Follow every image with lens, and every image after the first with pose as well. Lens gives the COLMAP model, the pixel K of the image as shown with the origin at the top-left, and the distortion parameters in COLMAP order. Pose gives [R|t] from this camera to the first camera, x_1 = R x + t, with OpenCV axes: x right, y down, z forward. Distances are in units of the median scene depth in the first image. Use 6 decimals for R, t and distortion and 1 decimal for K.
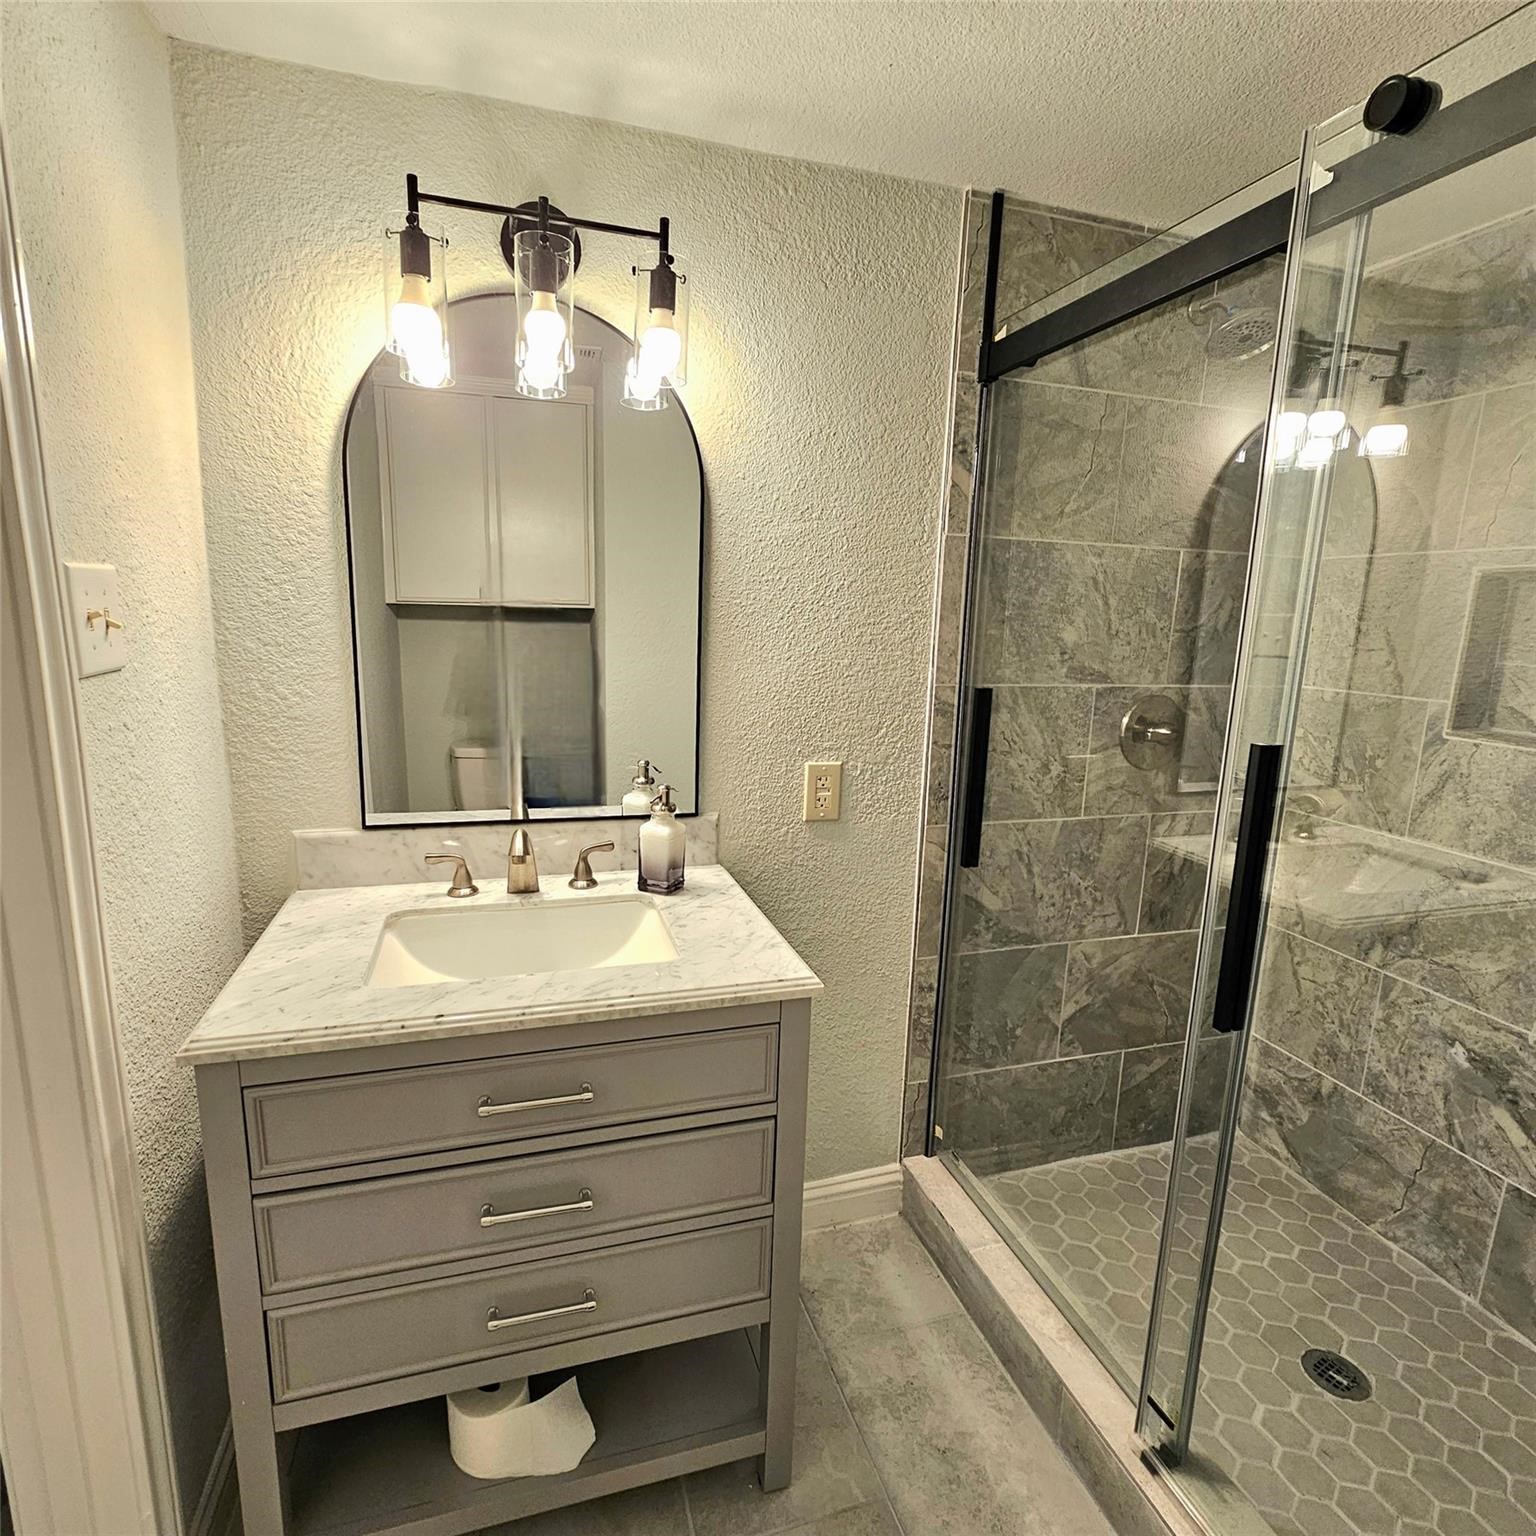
lens RADIAL K [[833.4, 0, 748.0], [0, 833.4, 775.4], [0, 0, 1]] dist [0.000347, 0.001423]
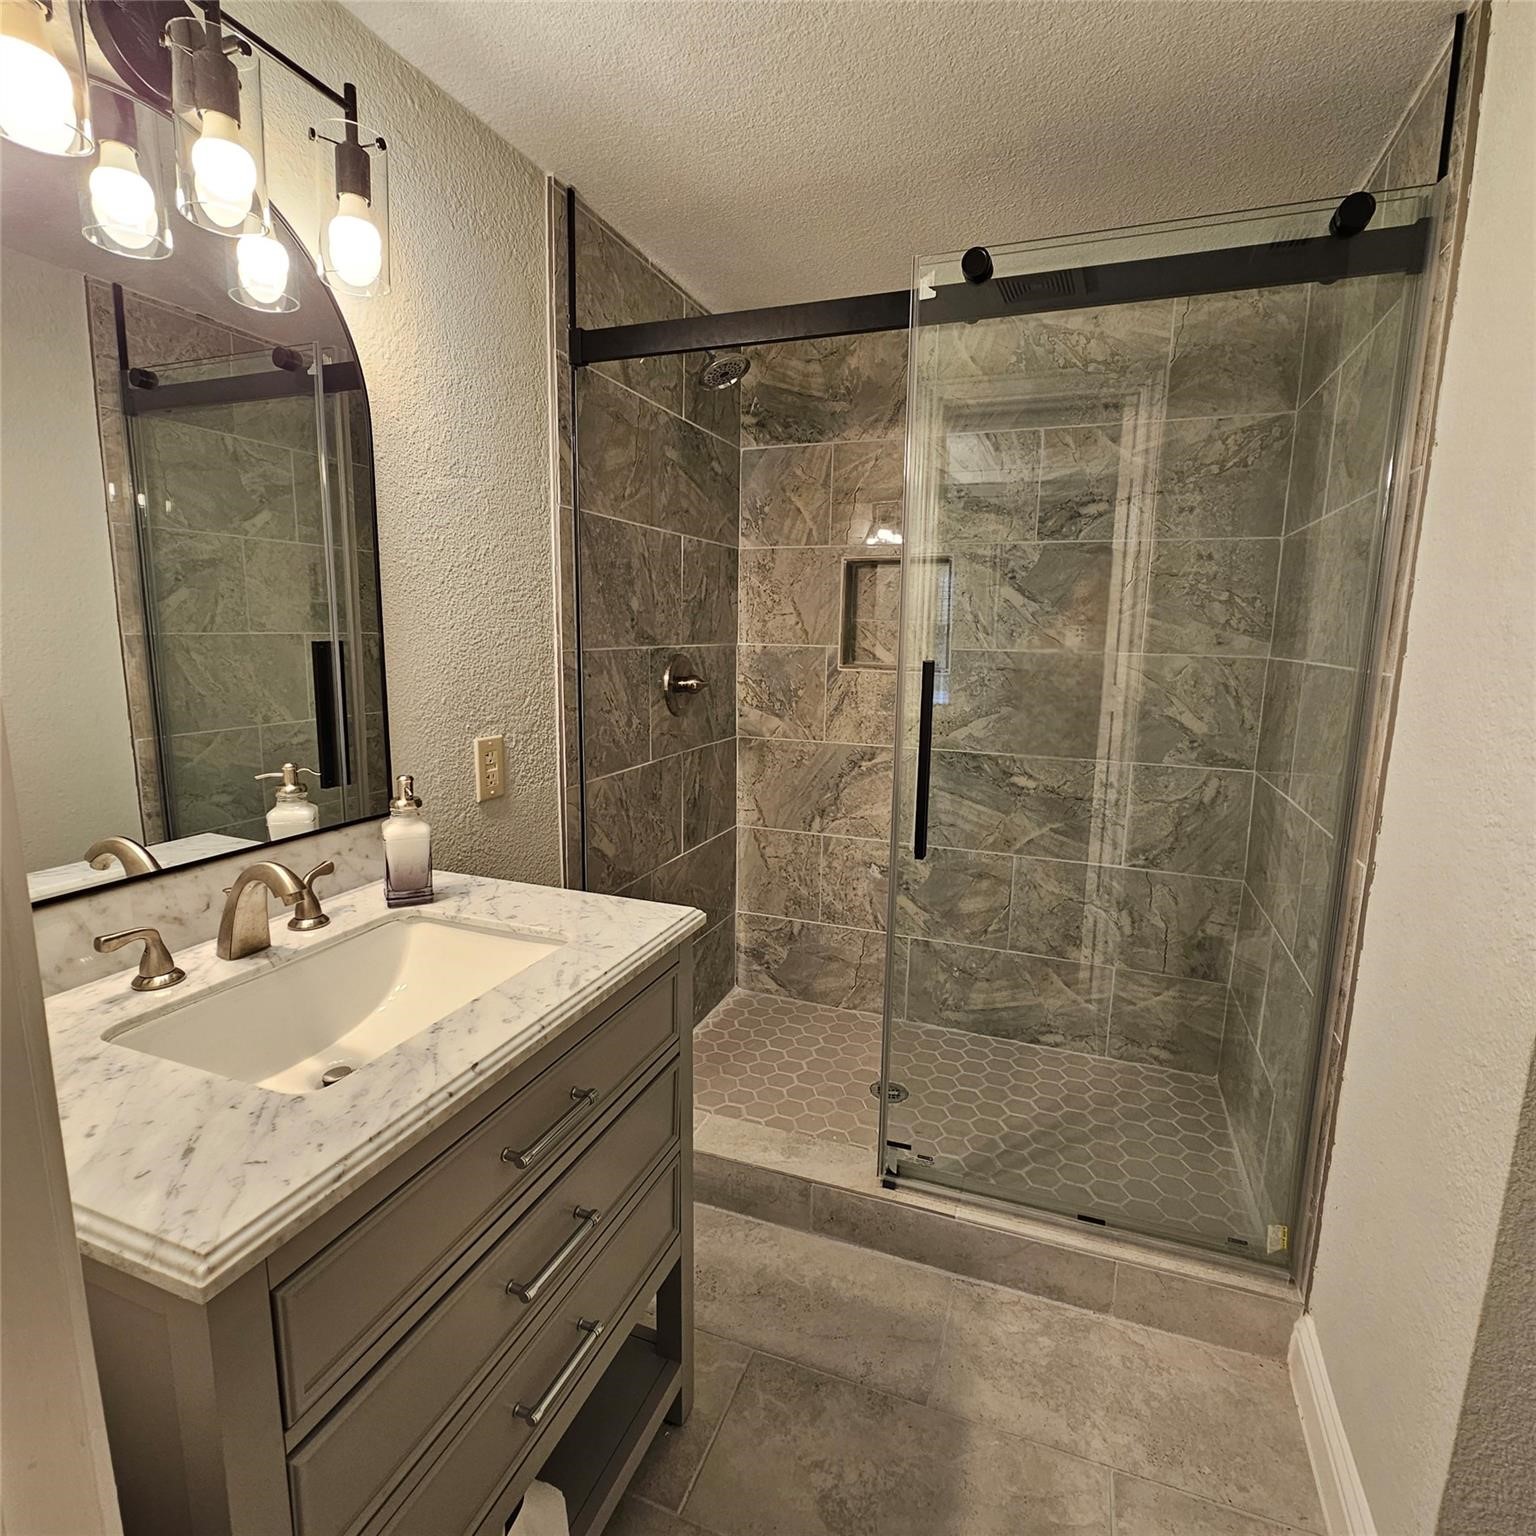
lens RADIAL K [[833.4, 0, 748.0], [0, 833.4, 775.4], [0, 0, 1]] dist [0.000347, 0.001423]
pose [[0.625933, -0.159423, 0.763409, -0.462818], [0.156533, 0.984645, 0.077280, 0.000457], [-0.764006, 0.071126, 0.641276, 0.172876]]
